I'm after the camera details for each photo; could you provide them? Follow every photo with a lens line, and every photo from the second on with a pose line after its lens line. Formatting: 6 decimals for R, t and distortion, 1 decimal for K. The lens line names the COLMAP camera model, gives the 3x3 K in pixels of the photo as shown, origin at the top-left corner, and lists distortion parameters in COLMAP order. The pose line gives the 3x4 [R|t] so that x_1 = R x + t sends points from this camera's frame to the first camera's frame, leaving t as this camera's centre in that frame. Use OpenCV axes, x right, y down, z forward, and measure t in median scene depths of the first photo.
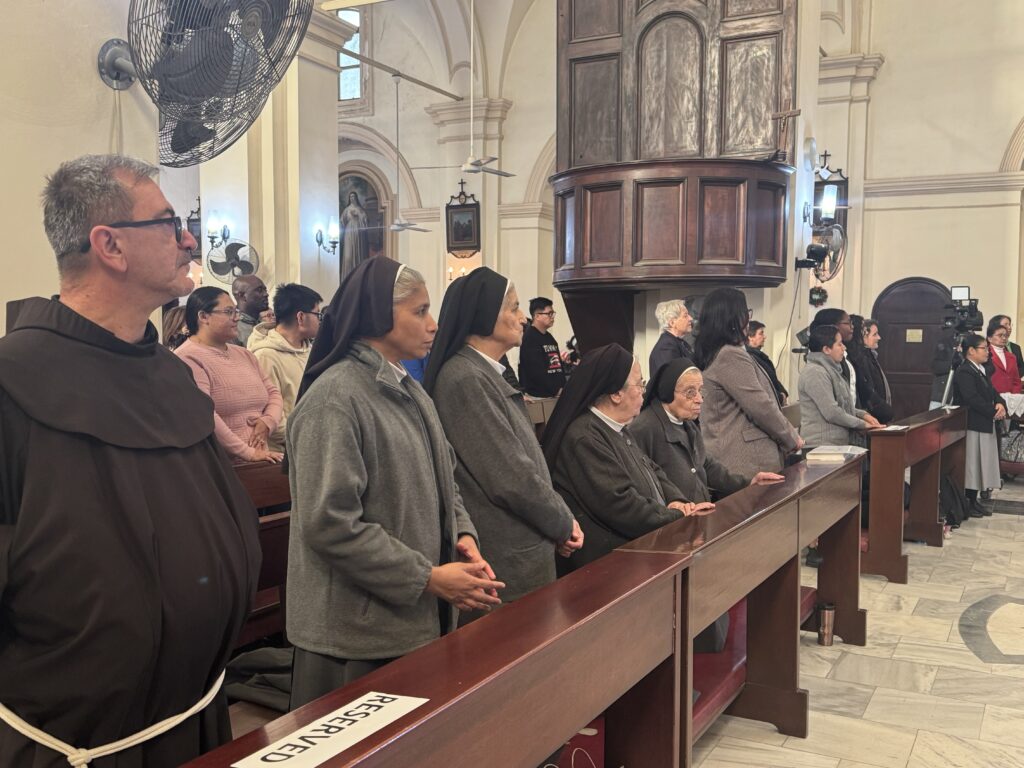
lens RADIAL K [[1027.2, 0, 512.0], [0, 1027.2, 384.0], [0, 0, 1]] dist [0.048149, -0.006353]
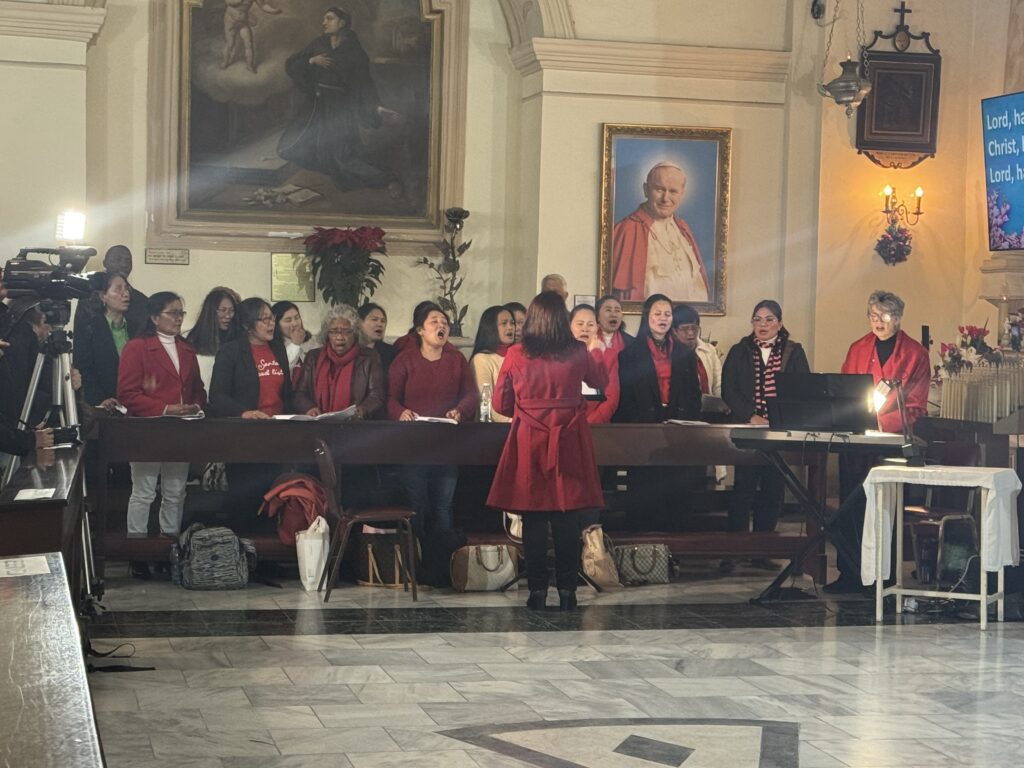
lens RADIAL K [[2013.2, 0, 512.0], [0, 2013.2, 384.0], [0, 0, 1]] dist [0.055061, -0.135713]
pose [[0.752147, -0.009126, 0.658932, -1.149886], [0.004882, 0.999954, 0.008276, -0.044195], [-0.658977, -0.003008, 0.752157, 0.606486]]
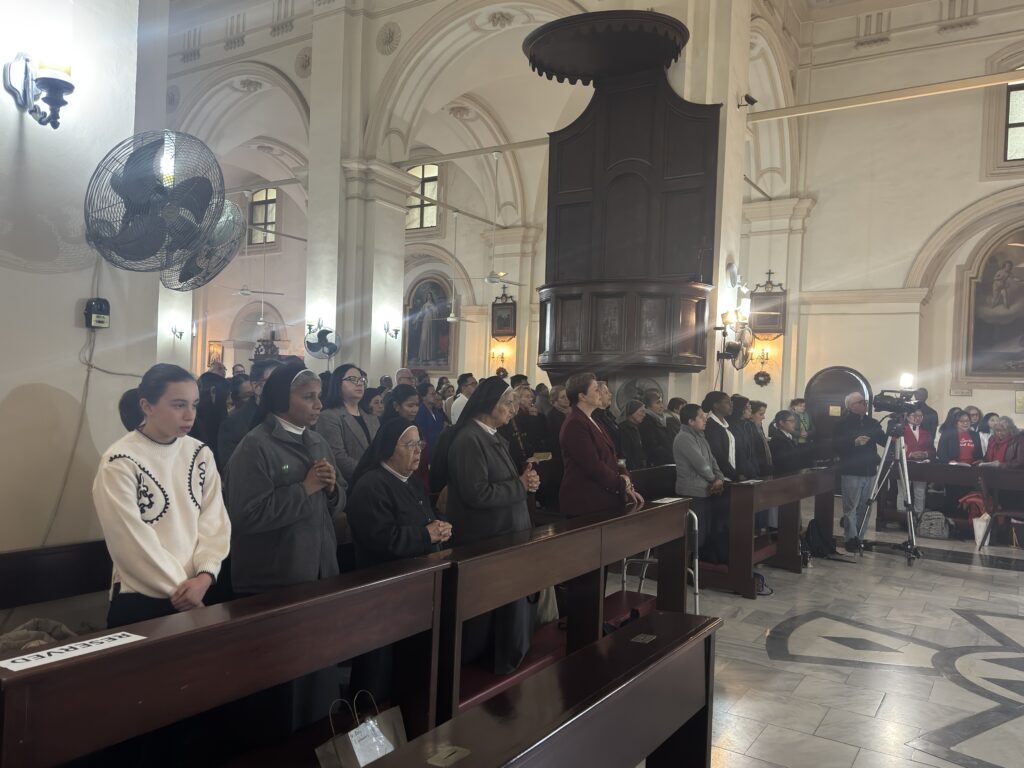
lens RADIAL K [[785.9, 0, 512.0], [0, 785.9, 384.0], [0, 0, 1]] dist [0.009543, 0.003815]
pose [[0.992792, 0.030237, -0.115972, 0.126126], [-0.037107, 0.997653, -0.057542, -0.010422], [0.113960, 0.061431, 0.991584, -0.044330]]
